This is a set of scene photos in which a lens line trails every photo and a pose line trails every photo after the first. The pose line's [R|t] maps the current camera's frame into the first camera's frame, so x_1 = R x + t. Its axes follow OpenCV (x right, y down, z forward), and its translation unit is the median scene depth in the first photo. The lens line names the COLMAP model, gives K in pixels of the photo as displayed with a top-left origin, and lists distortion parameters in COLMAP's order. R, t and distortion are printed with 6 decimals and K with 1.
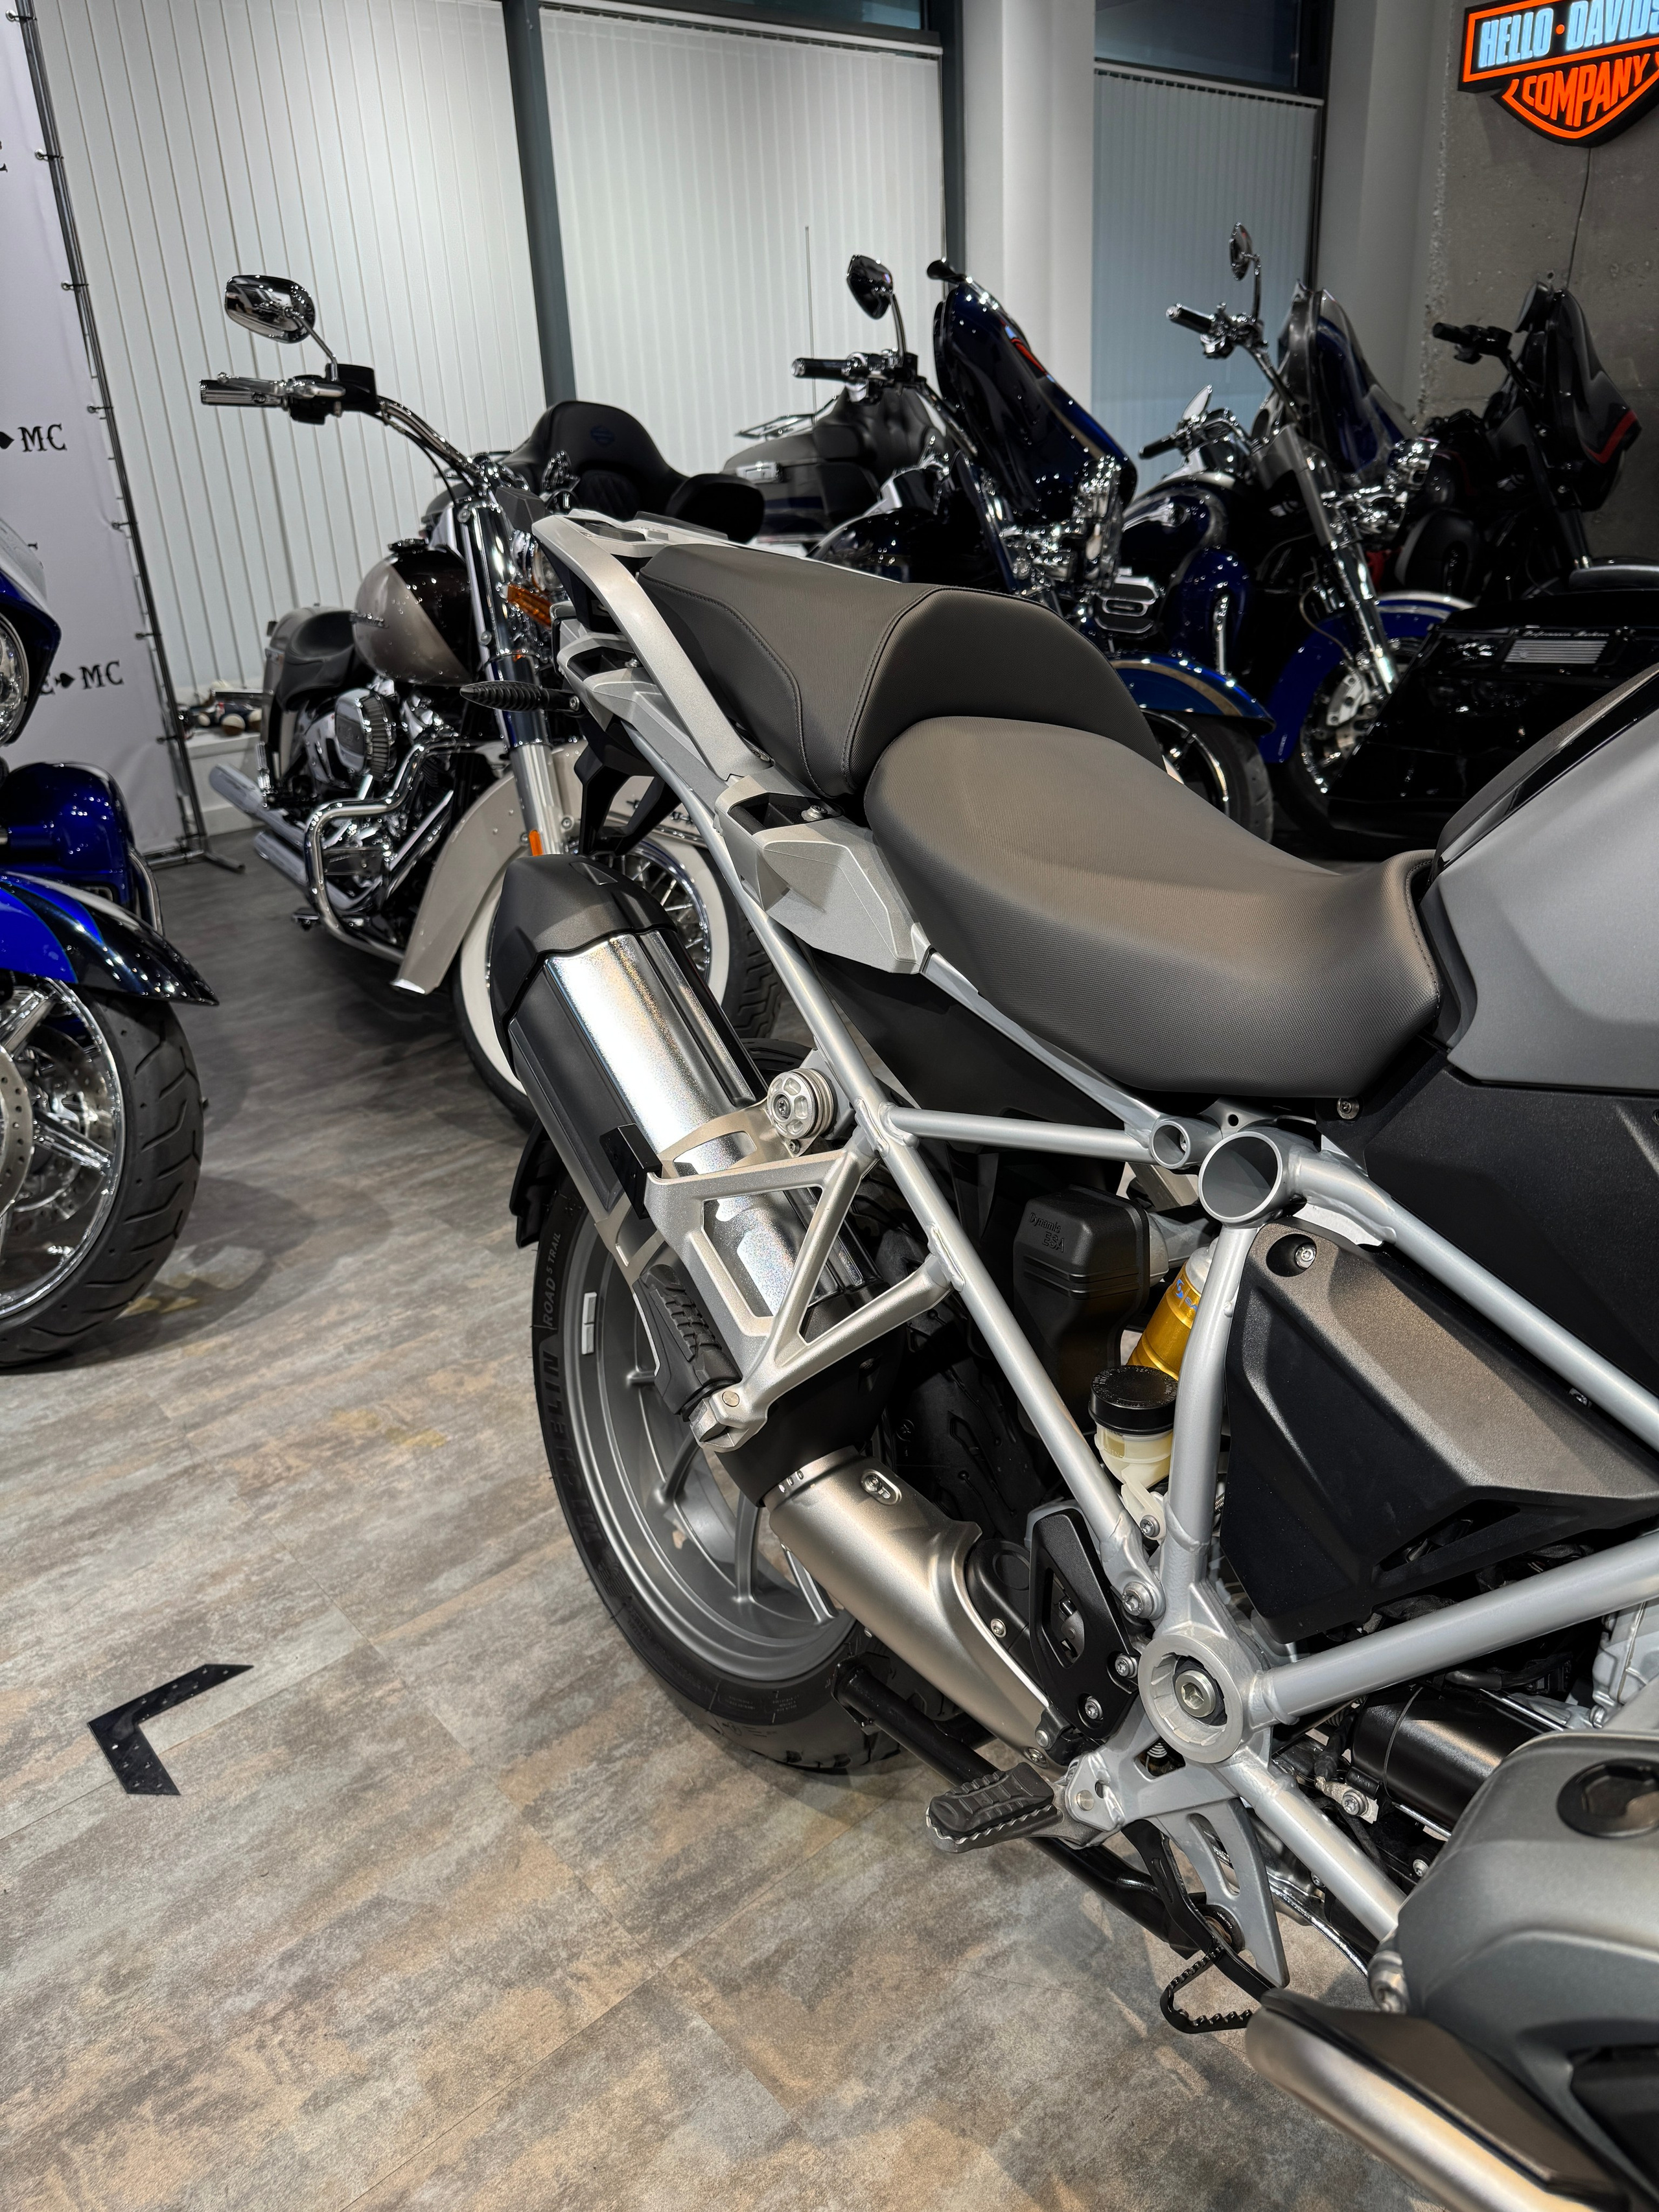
lens RADIAL K [[1569.0, 0, 829.1], [0, 1569.0, 1115.0], [0, 0, 1]] dist [0.033603, -0.045785]
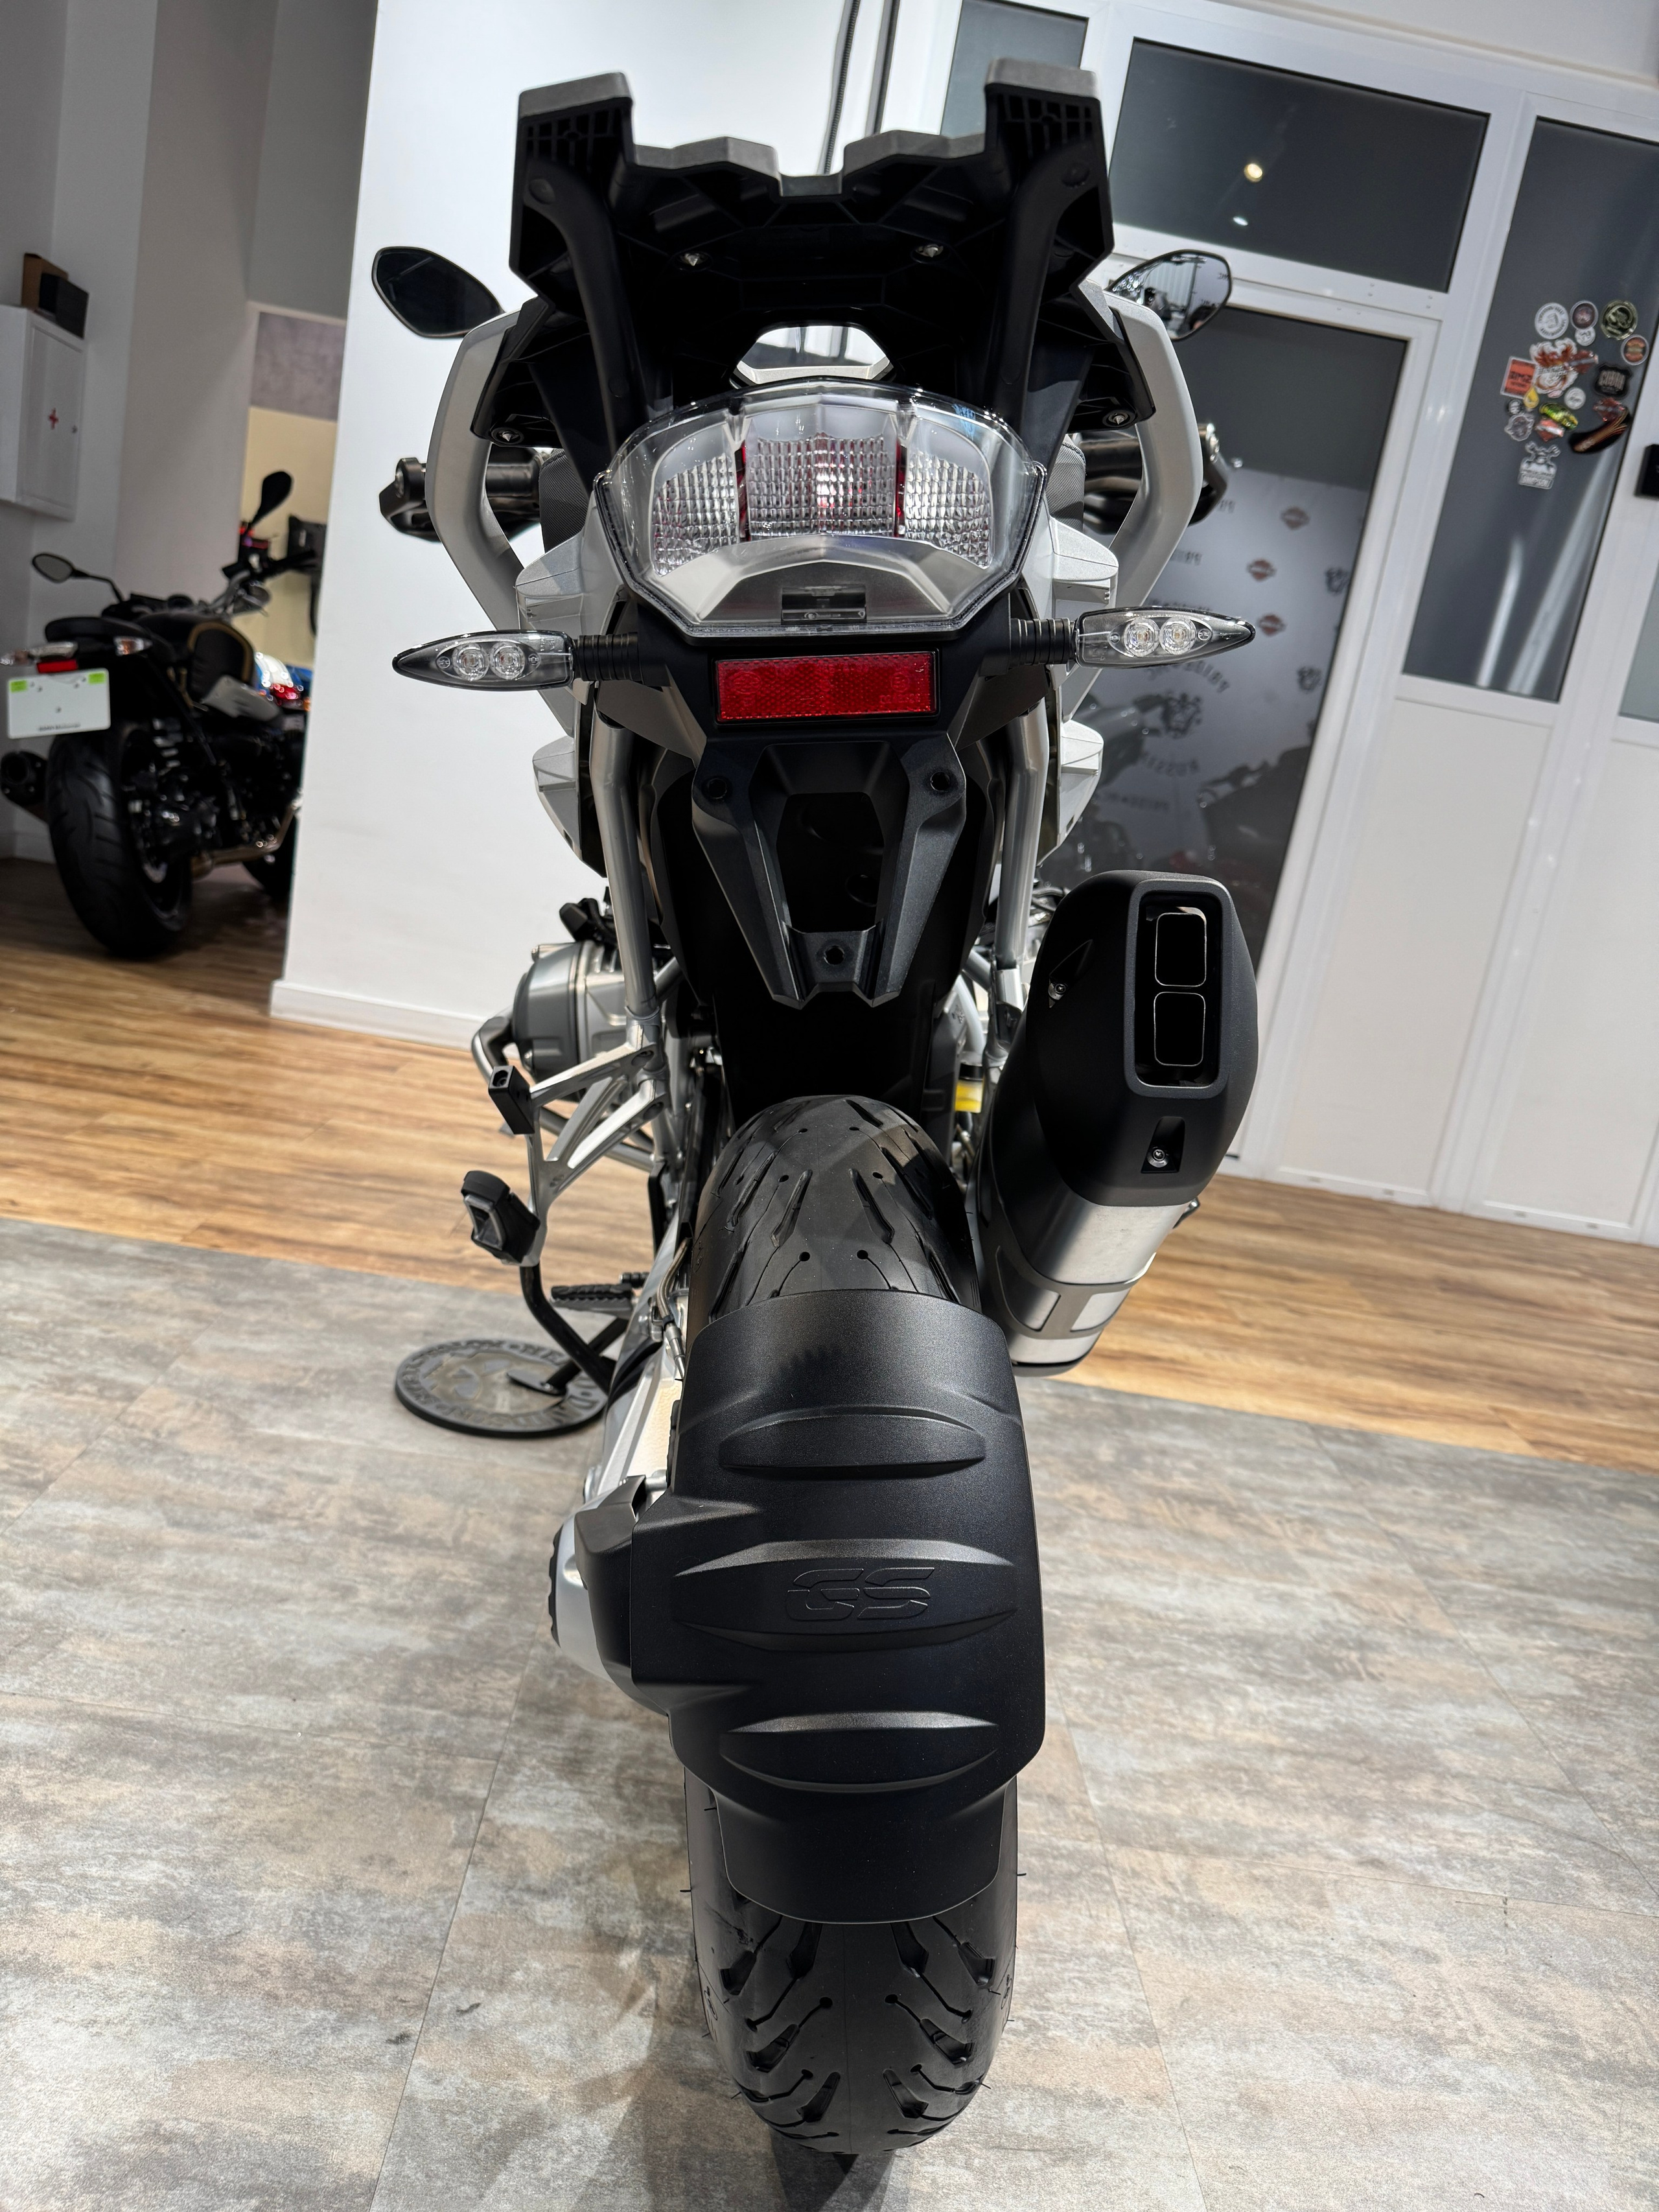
lens RADIAL K [[1569.0, 0, 822.4], [0, 1569.0, 1117.5], [0, 0, 1]] dist [0.033603, -0.045785]
pose [[-0.764310, -0.225112, 0.604281, -0.339779], [0.130876, 0.863434, 0.487189, -0.291203], [-0.631428, 0.451450, -0.630469, 1.072958]]
